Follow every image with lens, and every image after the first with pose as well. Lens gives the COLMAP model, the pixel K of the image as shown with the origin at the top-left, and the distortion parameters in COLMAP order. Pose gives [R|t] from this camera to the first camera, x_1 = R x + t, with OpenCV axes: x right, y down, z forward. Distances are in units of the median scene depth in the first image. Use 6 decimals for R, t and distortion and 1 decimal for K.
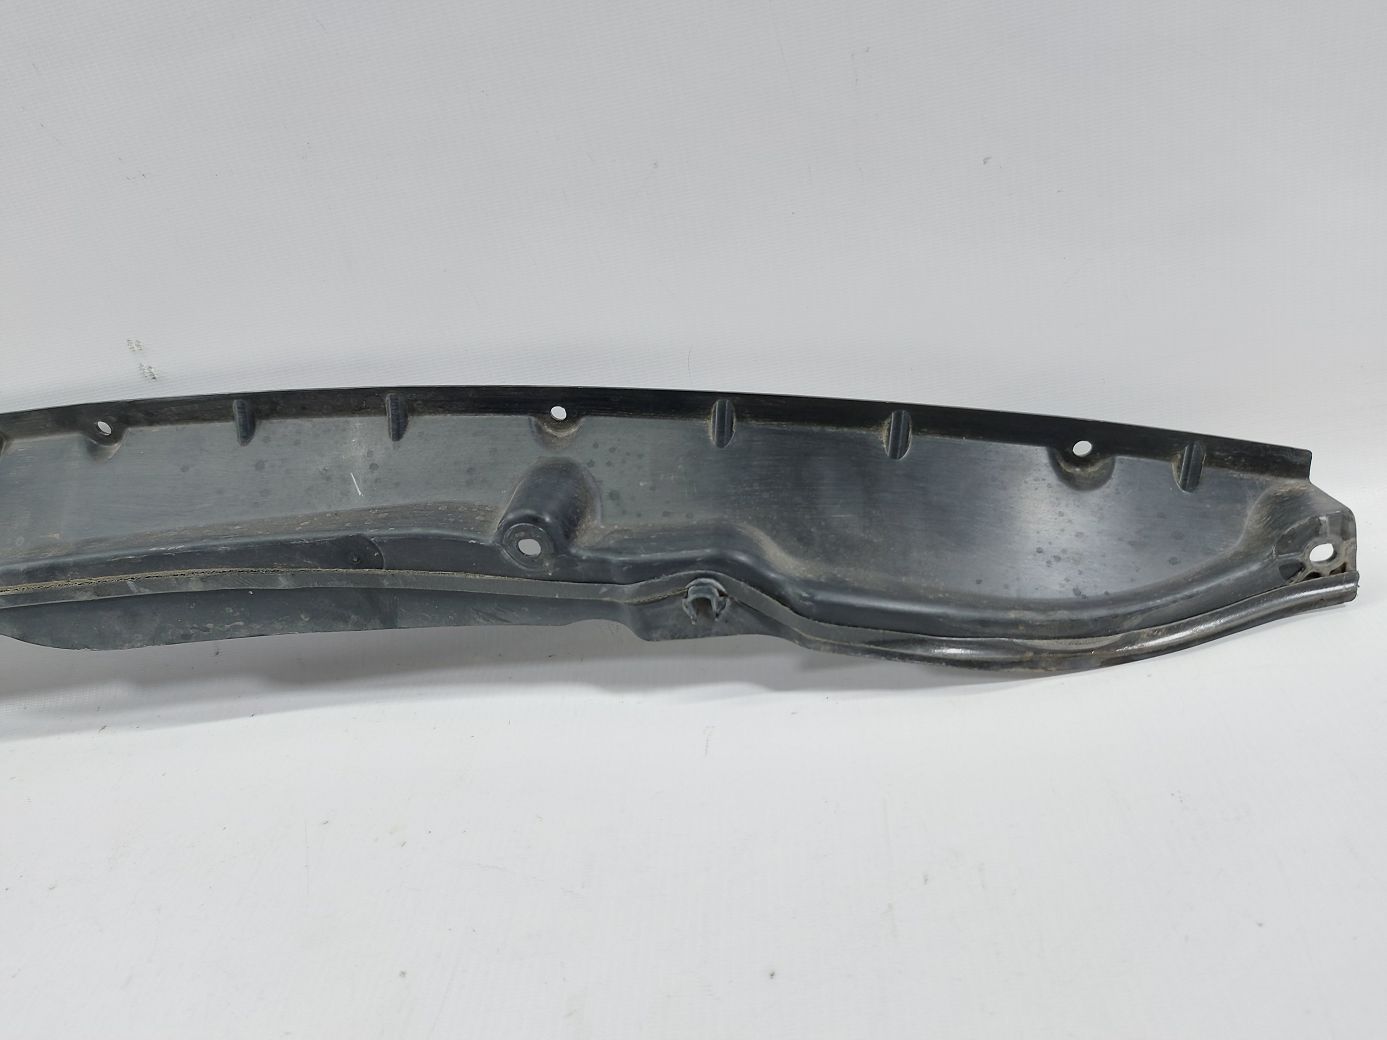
lens RADIAL K [[964.8, 0, 693.5], [0, 964.8, 520.0], [0, 0, 1]] dist [0.044073, -0.041212]
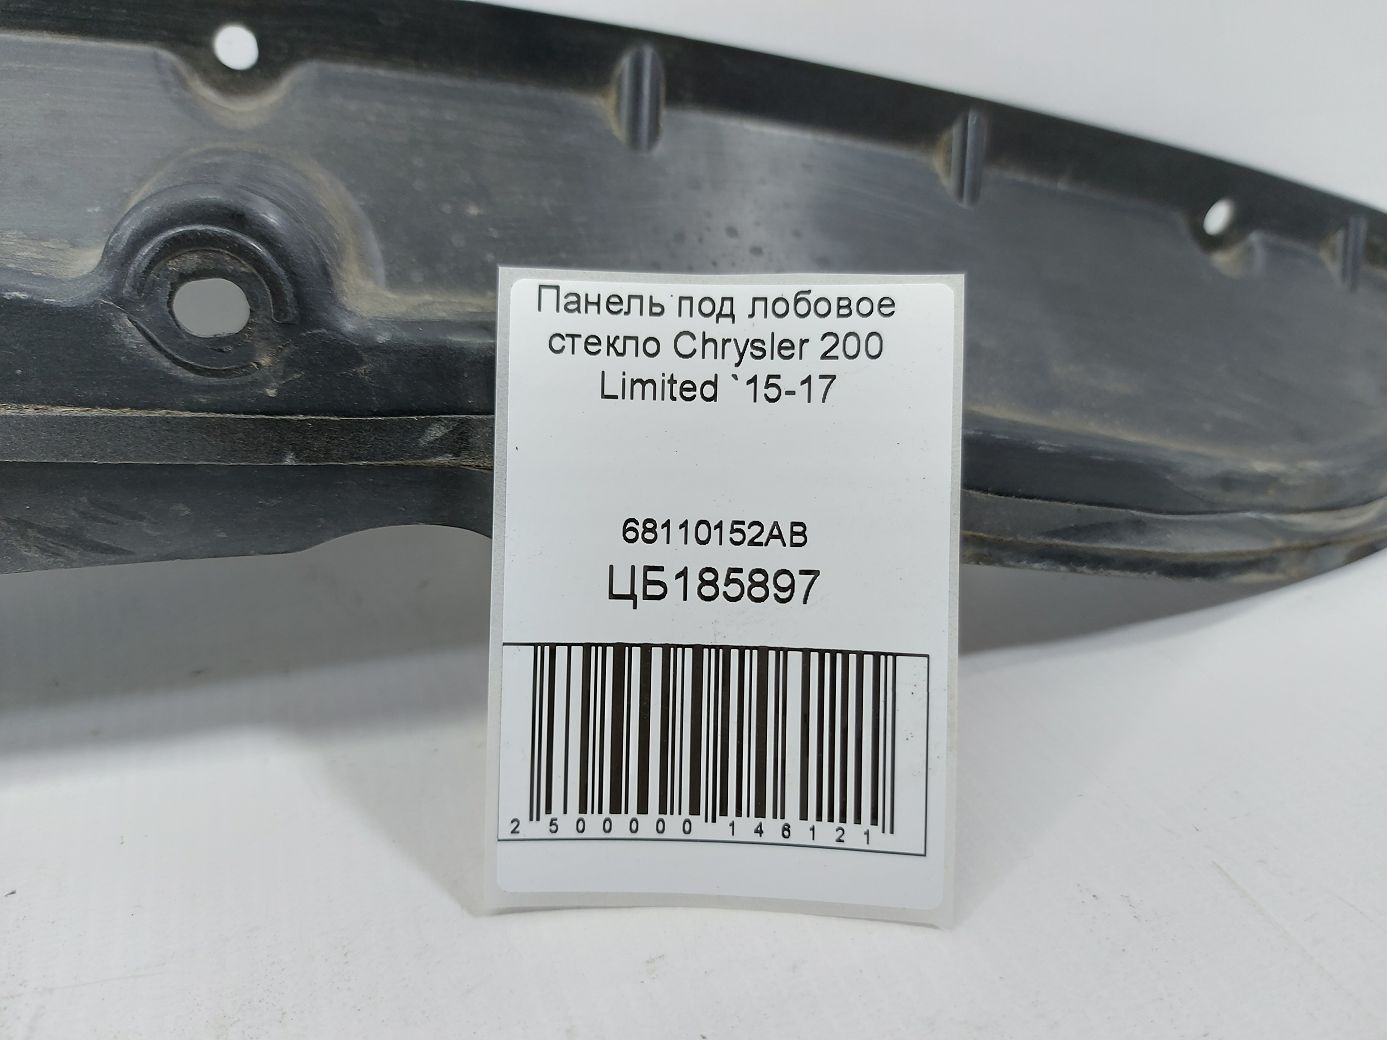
lens RADIAL K [[1044.3, 0, 693.5], [0, 1044.3, 520.0], [0, 0, 1]] dist [-0.006338, -0.057124]
pose [[0.898361, -0.027118, 0.438420, -0.170534], [0.053851, 0.997363, -0.048655, 0.123410], [-0.435944, 0.067319, 0.897453, 0.572281]]
